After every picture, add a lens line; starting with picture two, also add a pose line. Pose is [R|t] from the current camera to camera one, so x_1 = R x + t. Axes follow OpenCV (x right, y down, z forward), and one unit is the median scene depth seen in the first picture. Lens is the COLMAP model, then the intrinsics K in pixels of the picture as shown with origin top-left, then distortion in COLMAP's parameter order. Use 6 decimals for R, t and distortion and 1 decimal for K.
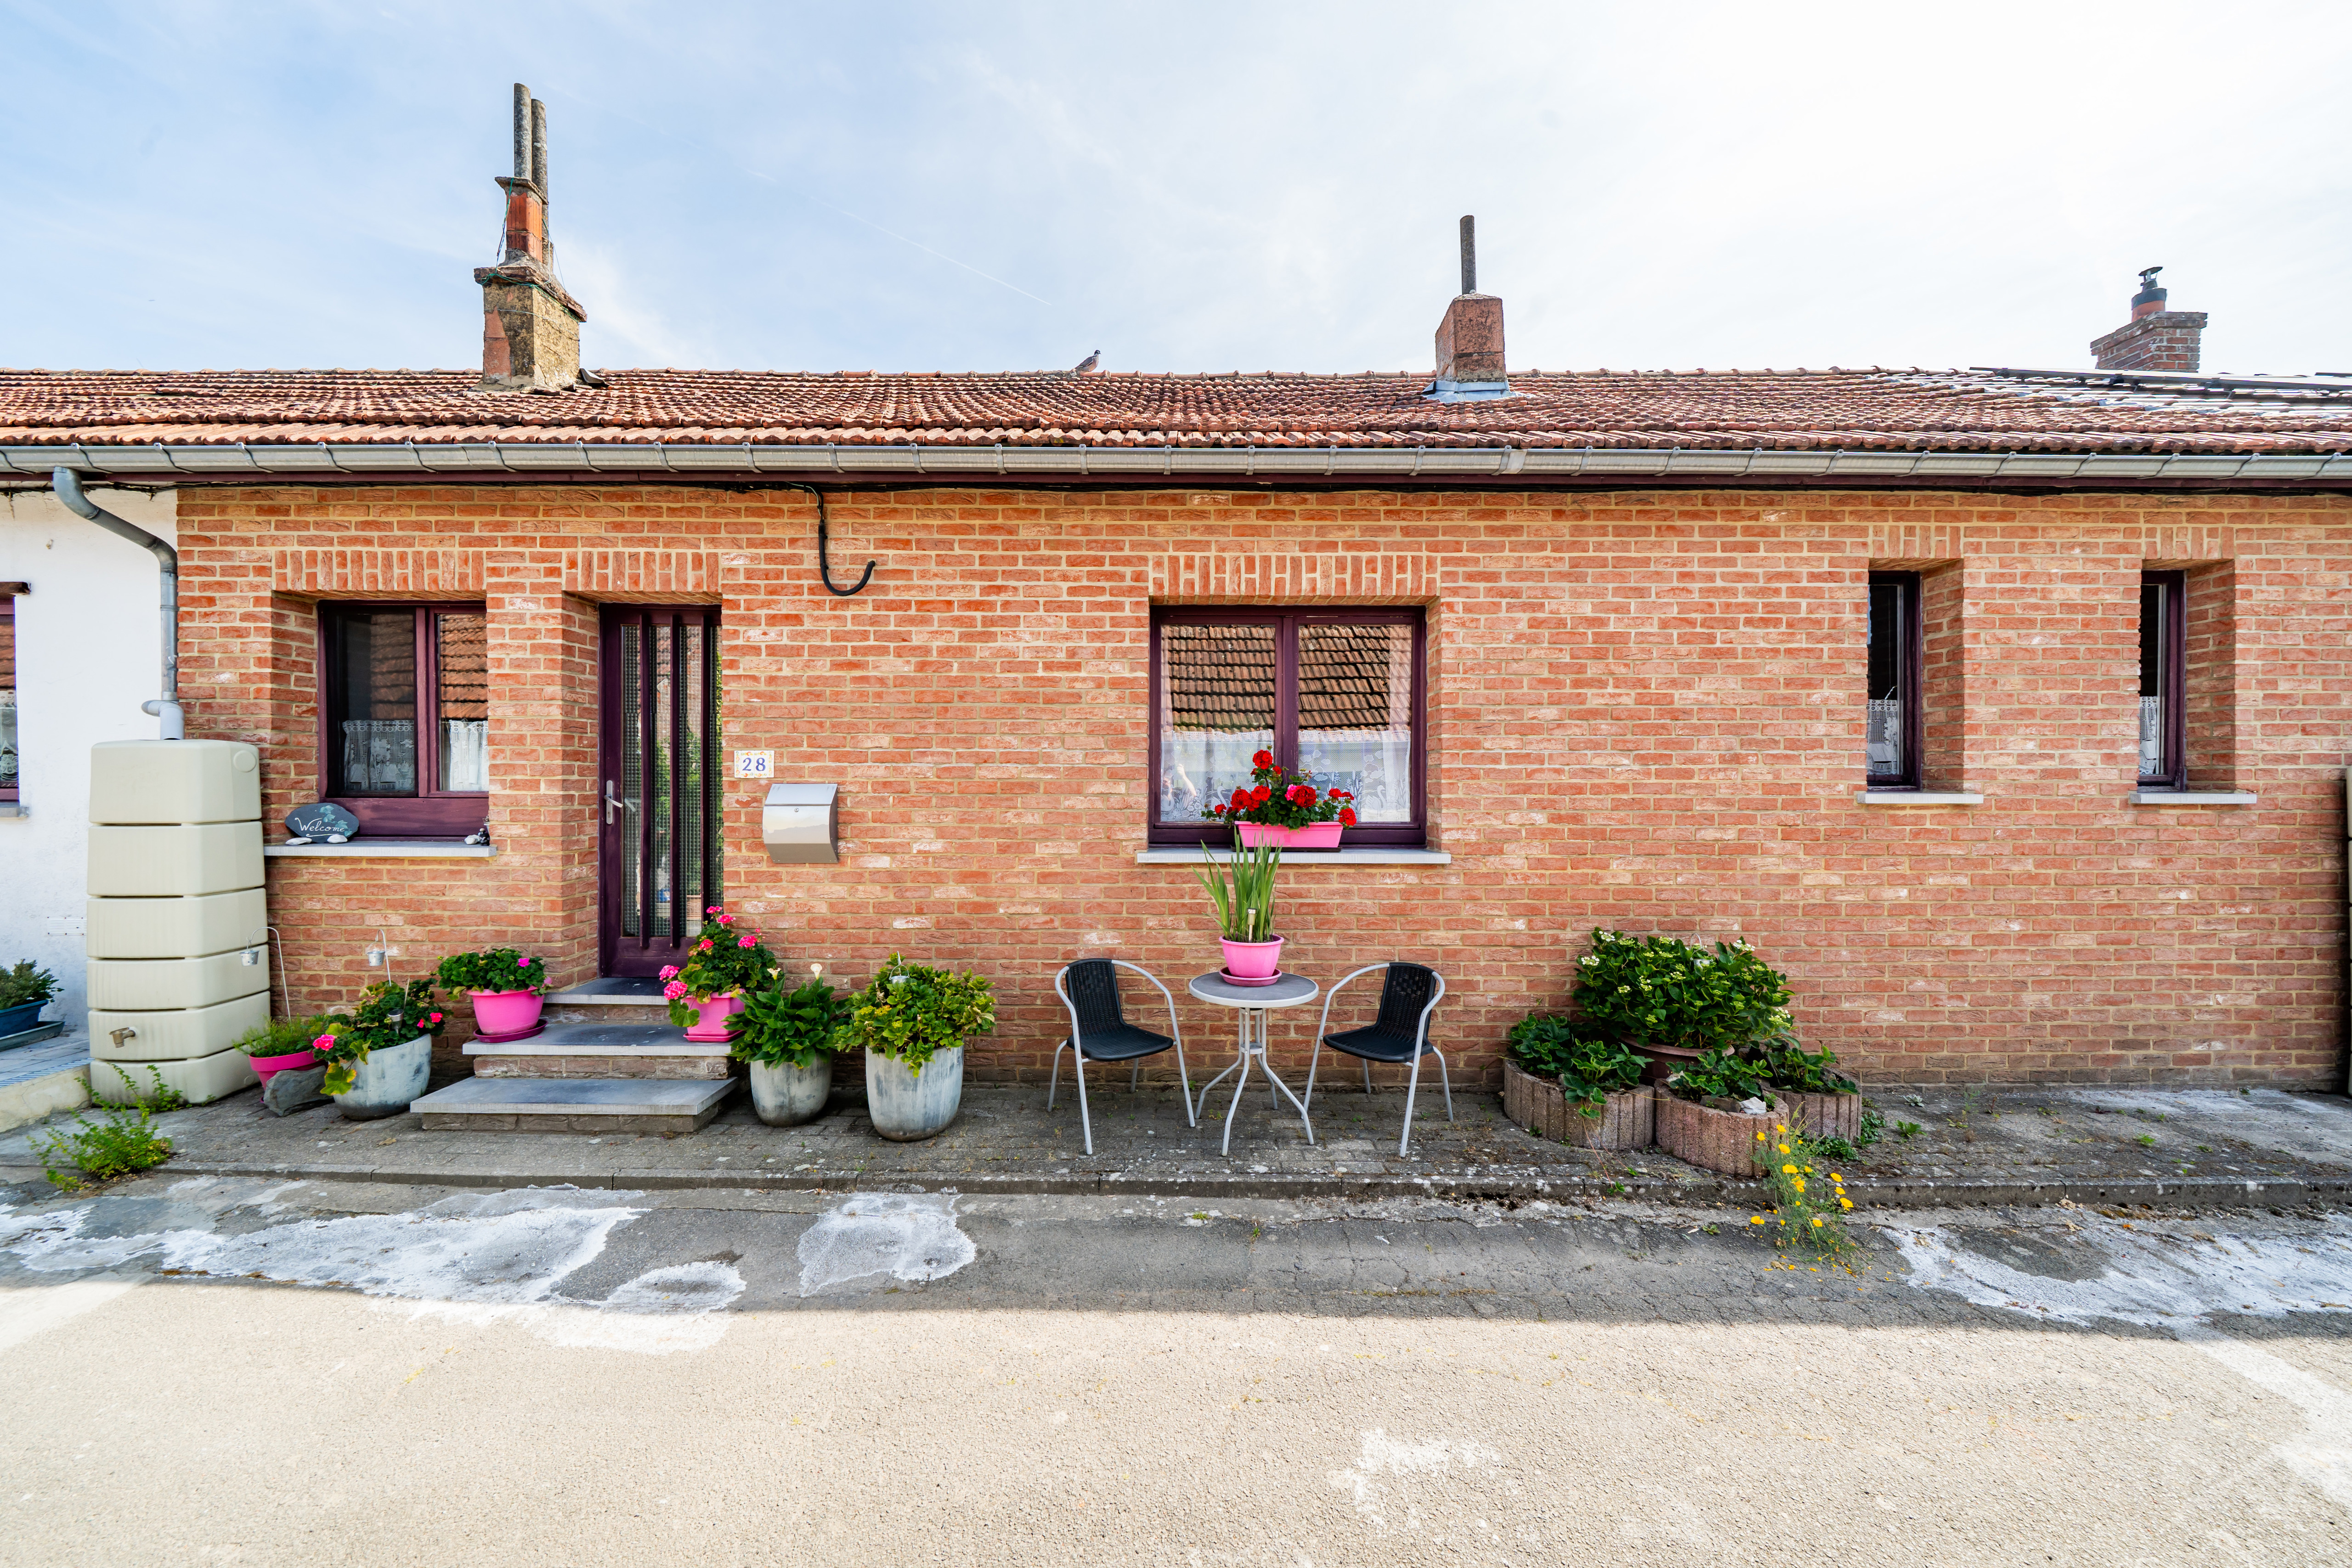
lens RADIAL K [[856.7, 0, 1176.0], [0, 856.7, 784.0], [0, 0, 1]] dist [0.002919, -0.003839]
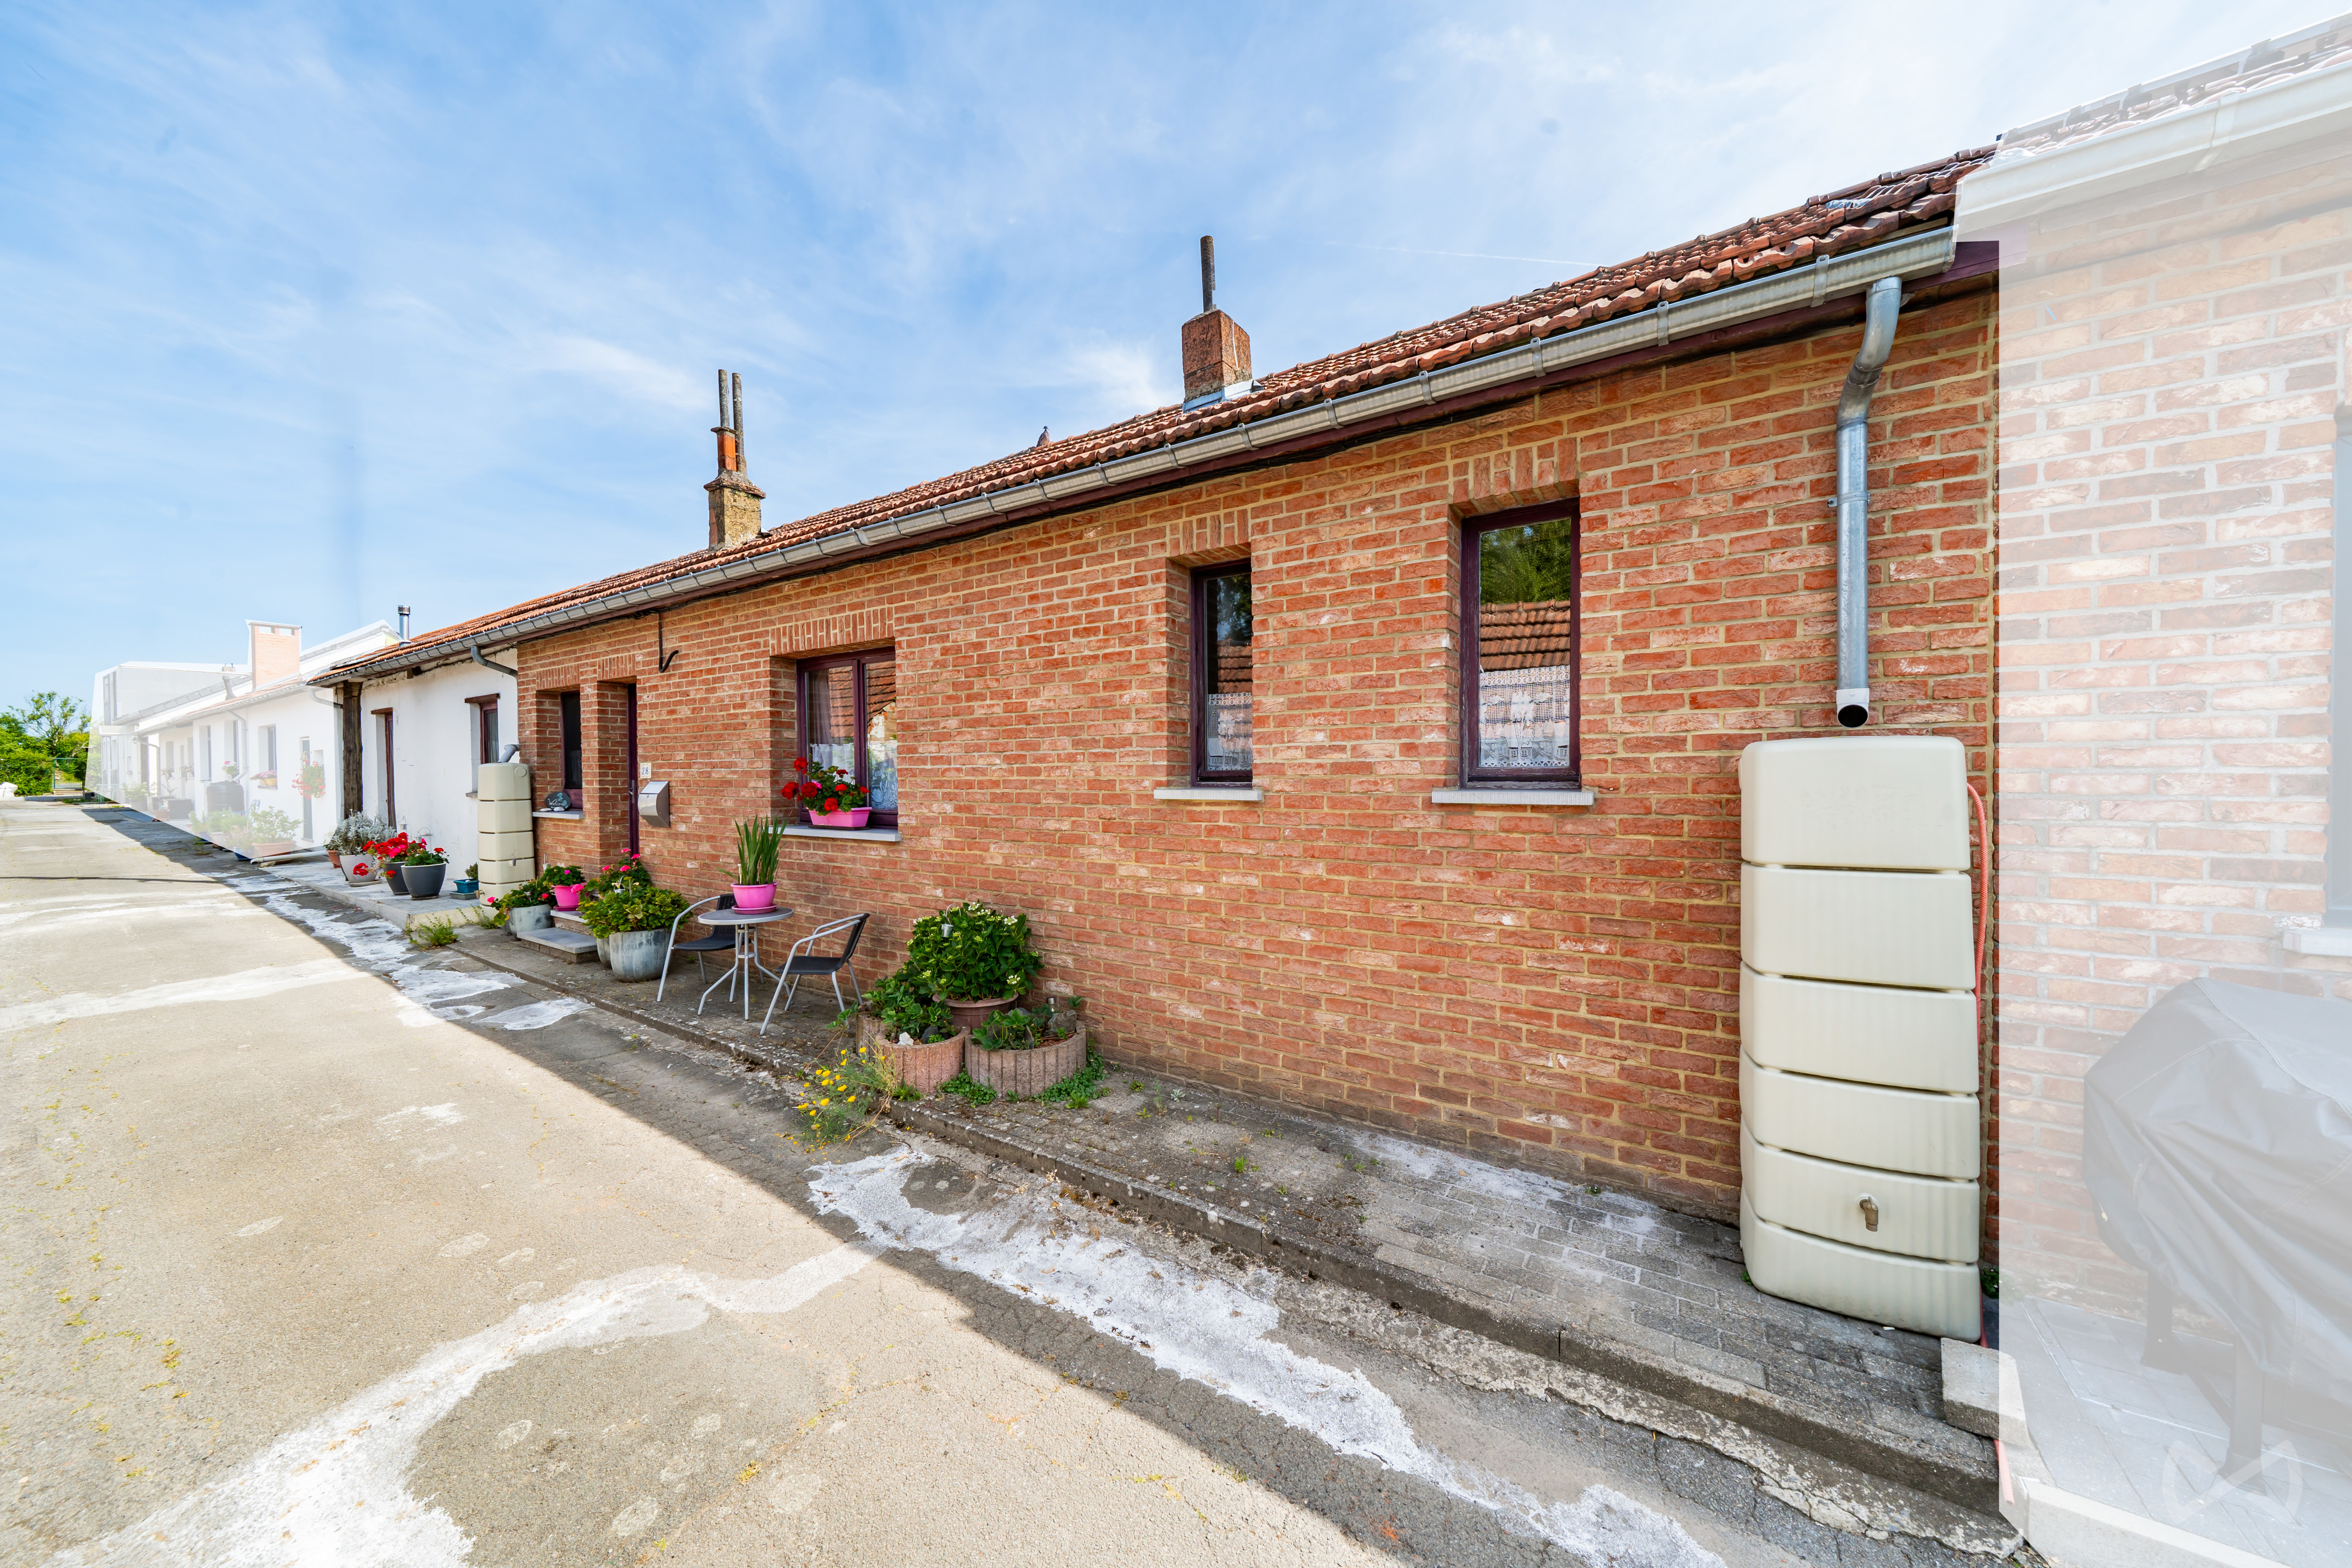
lens RADIAL K [[860.1, 0, 1176.0], [0, 860.1, 784.0], [0, 0, 1]] dist [0.017367, -0.016955]
pose [[0.812844, 0.000902, -0.582480, 1.406158], [0.003662, 0.999971, 0.006658, -0.002045], [0.582469, -0.007545, 0.812818, 0.174684]]
